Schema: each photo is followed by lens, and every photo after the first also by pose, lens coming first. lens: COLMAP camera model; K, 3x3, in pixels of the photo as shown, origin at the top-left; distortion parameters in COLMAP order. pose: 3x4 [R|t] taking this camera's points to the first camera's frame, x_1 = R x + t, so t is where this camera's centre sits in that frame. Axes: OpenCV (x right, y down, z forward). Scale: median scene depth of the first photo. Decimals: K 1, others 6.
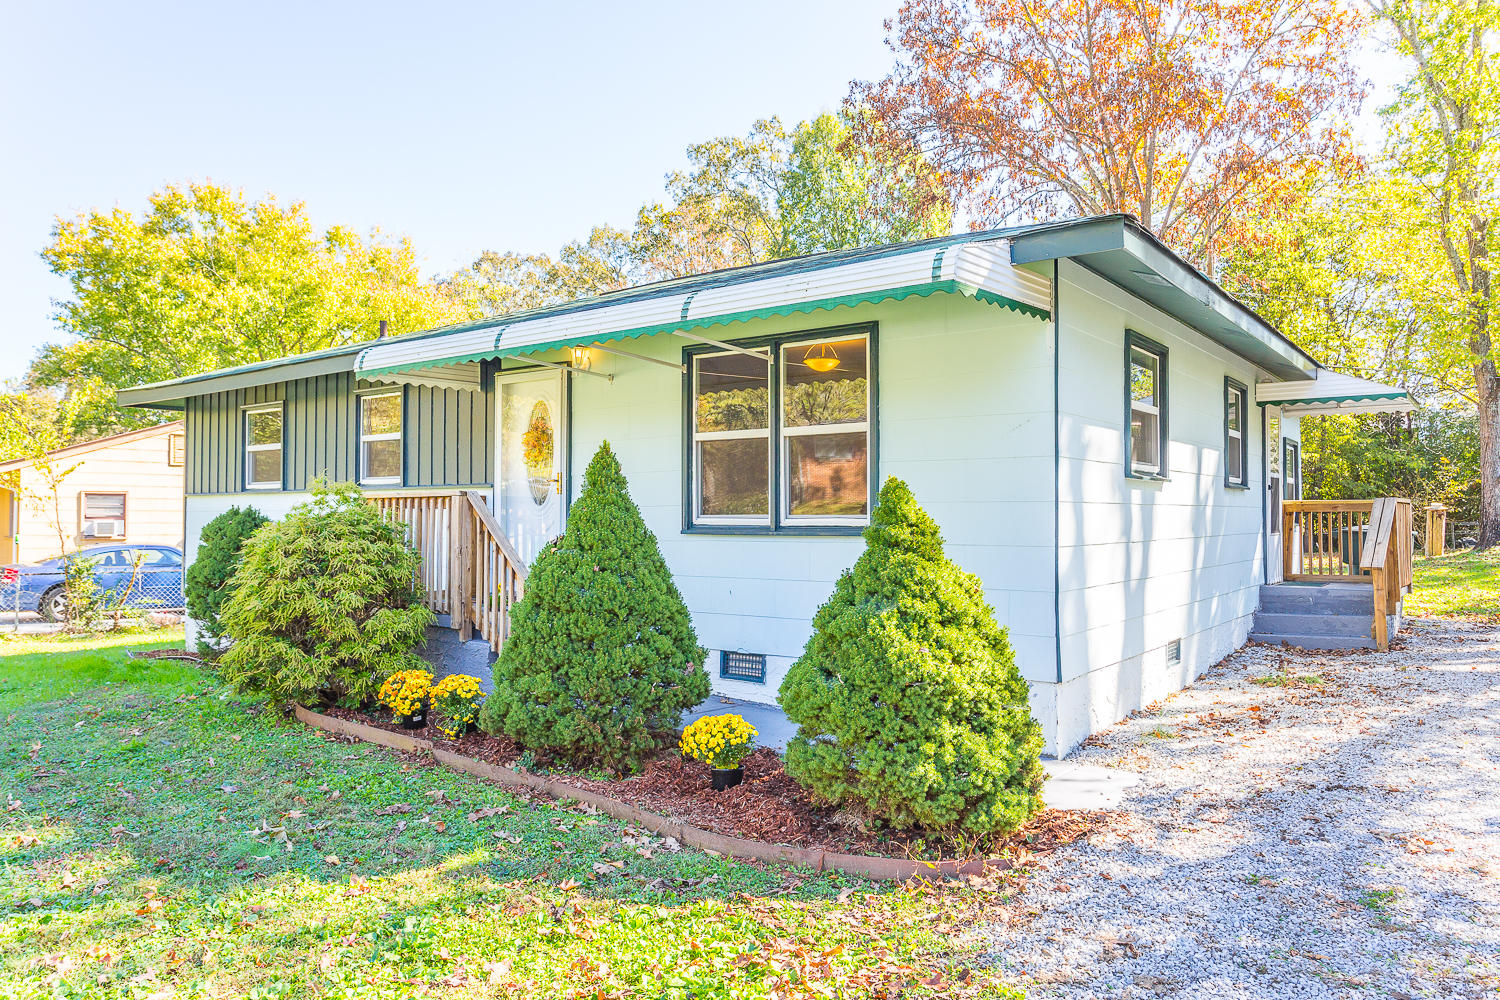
lens RADIAL K [[1050.3, 0, 739.1], [0, 1050.3, 470.9], [0, 0, 1]] dist [-0.004735, 0.006435]
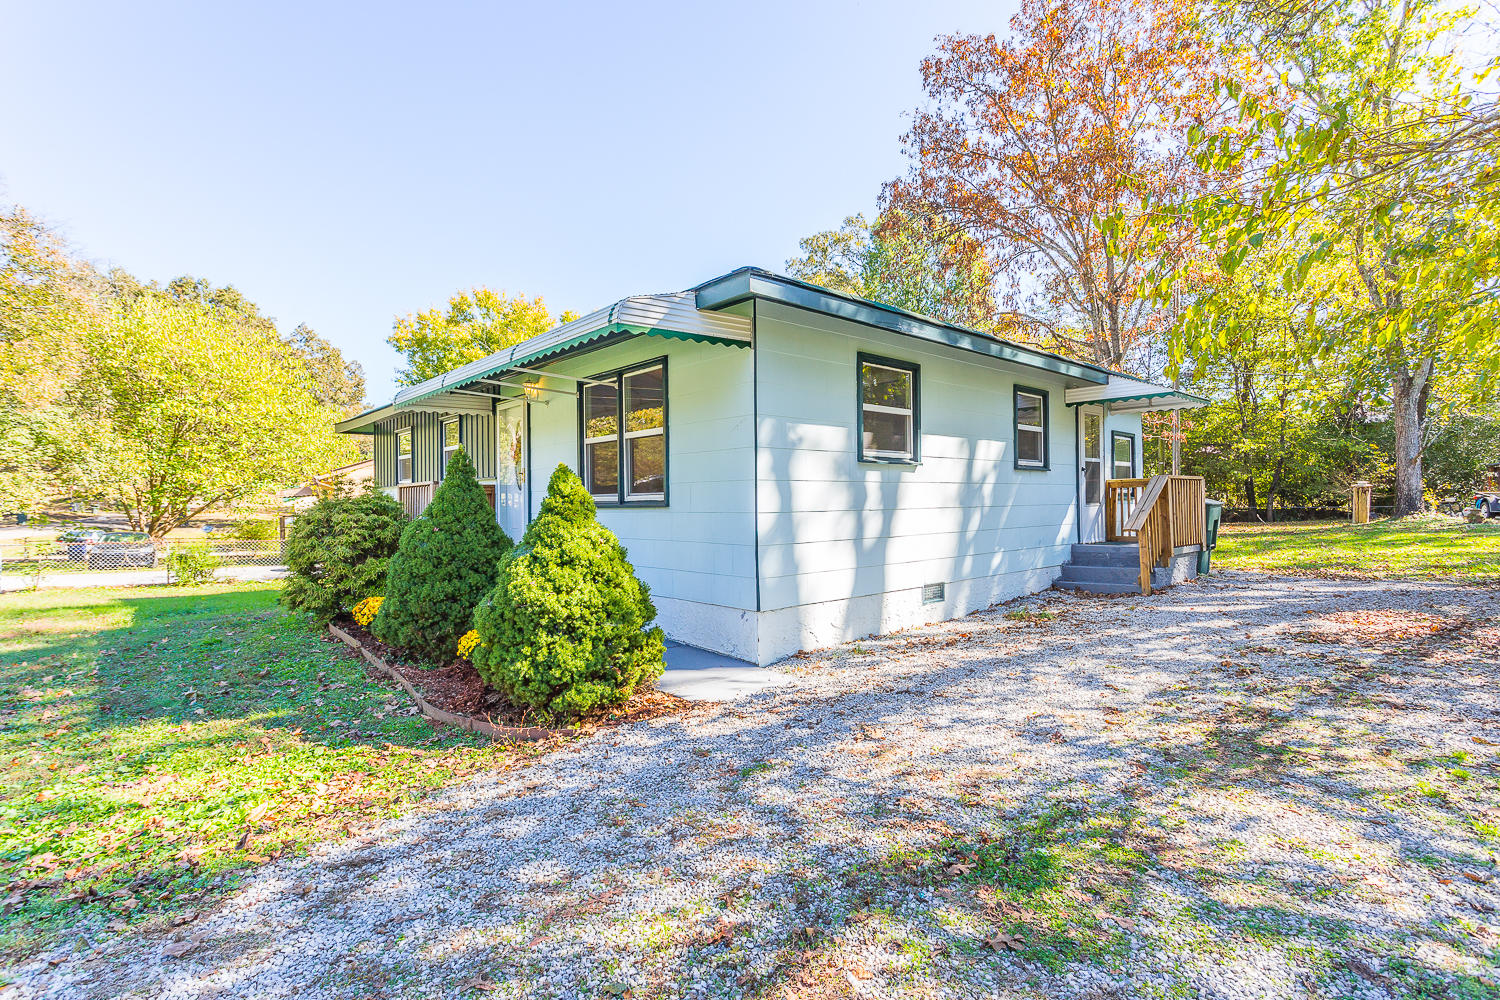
lens RADIAL K [[731.2, 0, 741.9], [0, 731.2, 485.5], [0, 0, 1]] dist [0.000576, 0.003162]
pose [[0.981343, -0.015775, -0.191616, 0.806849], [0.019834, 0.999617, 0.019283, 0.030245], [0.191239, -0.022724, 0.981280, 0.095811]]
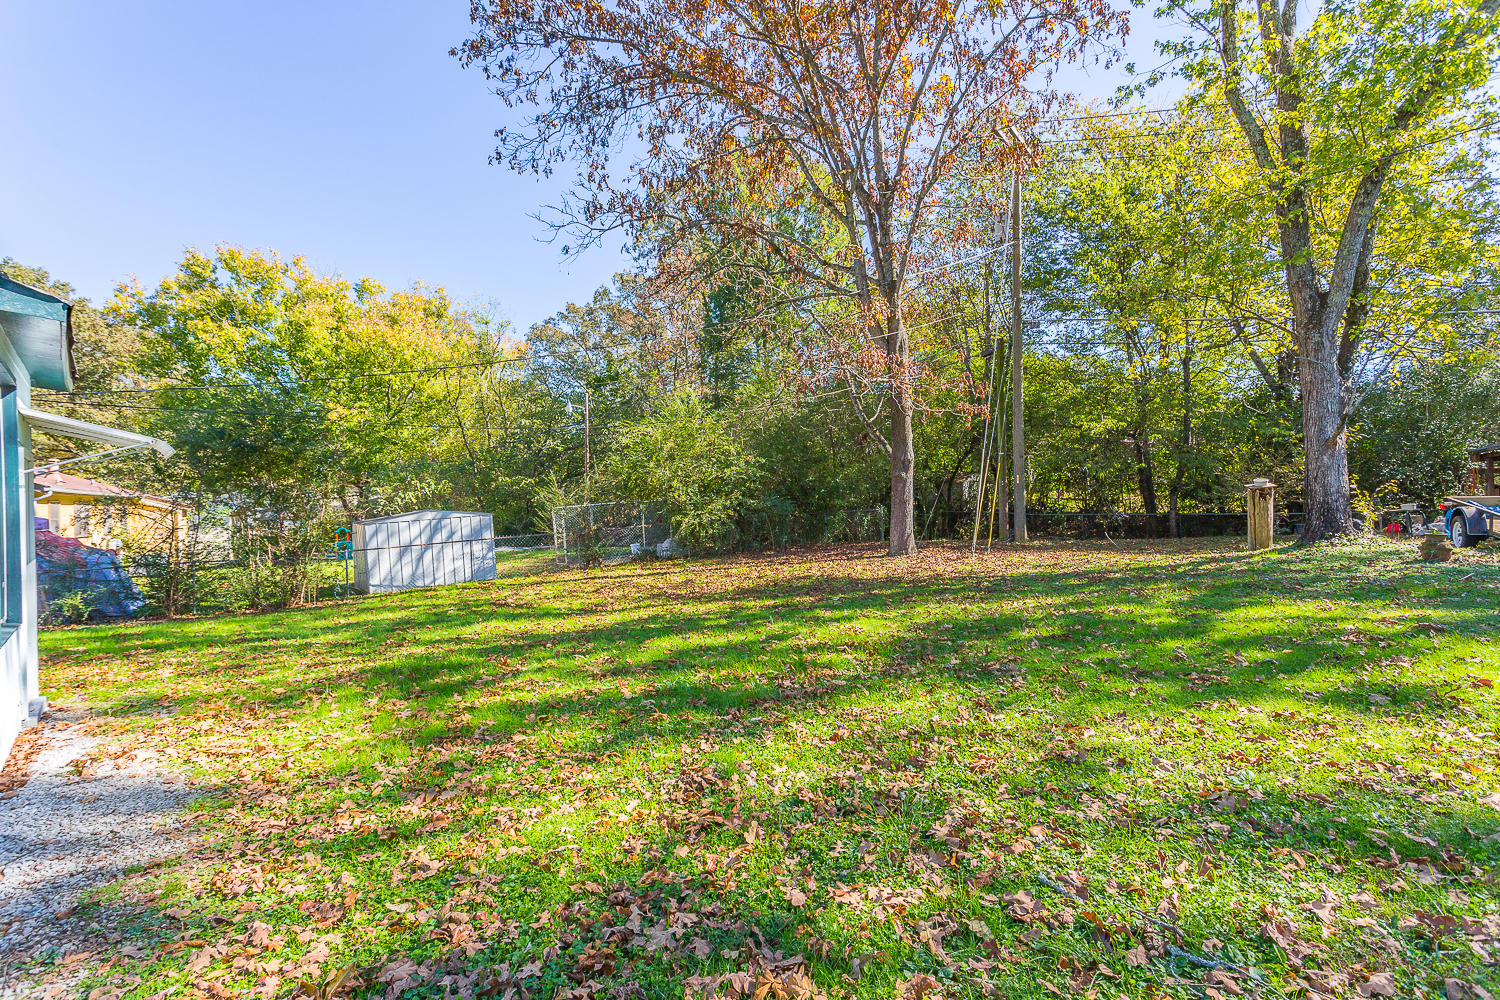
lens RADIAL K [[731.2, 0, 748.6], [0, 731.2, 488.6], [0, 0, 1]] dist [0.000576, 0.003162]
pose [[0.981861, -0.025843, -0.187832, 2.867188], [0.030766, 0.999254, 0.023343, 0.097804], [0.187089, -0.028698, 0.981924, 2.979781]]
